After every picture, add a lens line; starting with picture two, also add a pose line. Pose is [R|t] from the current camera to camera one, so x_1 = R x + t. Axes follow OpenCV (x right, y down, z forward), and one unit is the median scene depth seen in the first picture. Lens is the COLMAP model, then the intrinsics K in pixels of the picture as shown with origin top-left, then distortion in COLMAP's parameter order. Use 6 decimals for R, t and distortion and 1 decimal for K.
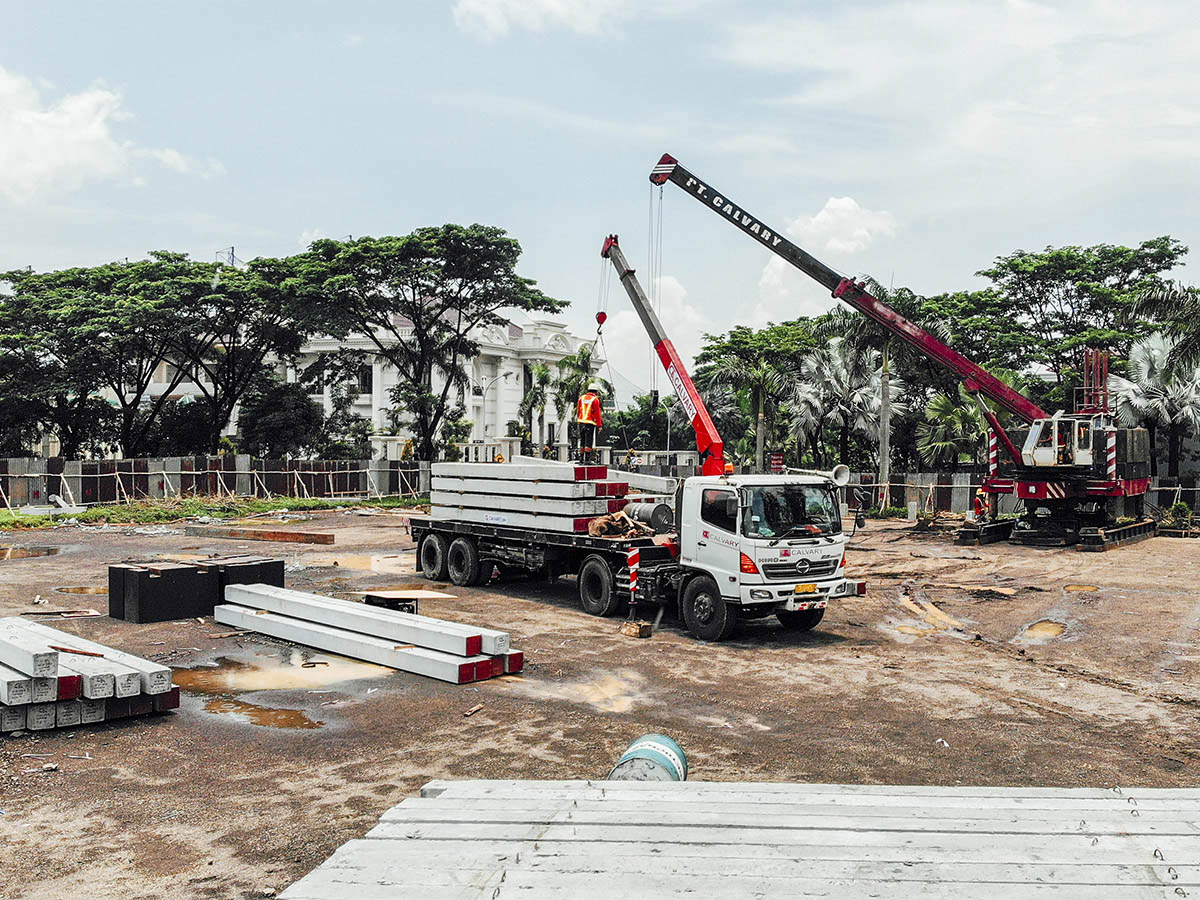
lens RADIAL K [[984.8, 0, 600.1], [0, 984.8, 457.3], [0, 0, 1]] dist [-0.010502, -0.024681]
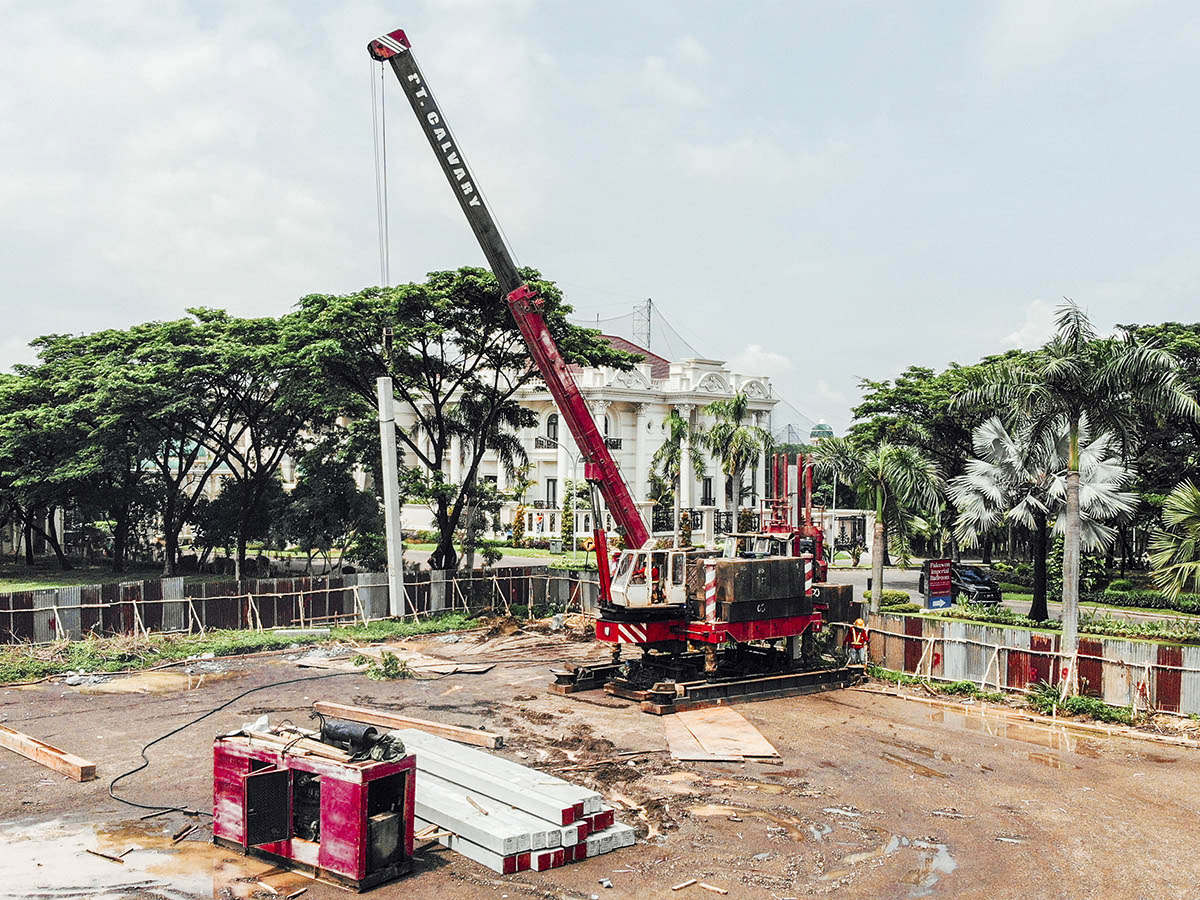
lens RADIAL K [[984.8, 0, 597.7], [0, 984.8, 438.6], [0, 0, 1]] dist [-0.010502, -0.024681]
pose [[0.960932, -0.005501, -0.276731, 0.145023], [-0.001228, 0.999708, -0.024136, -0.076267], [0.276783, 0.023532, 0.960644, 0.266838]]
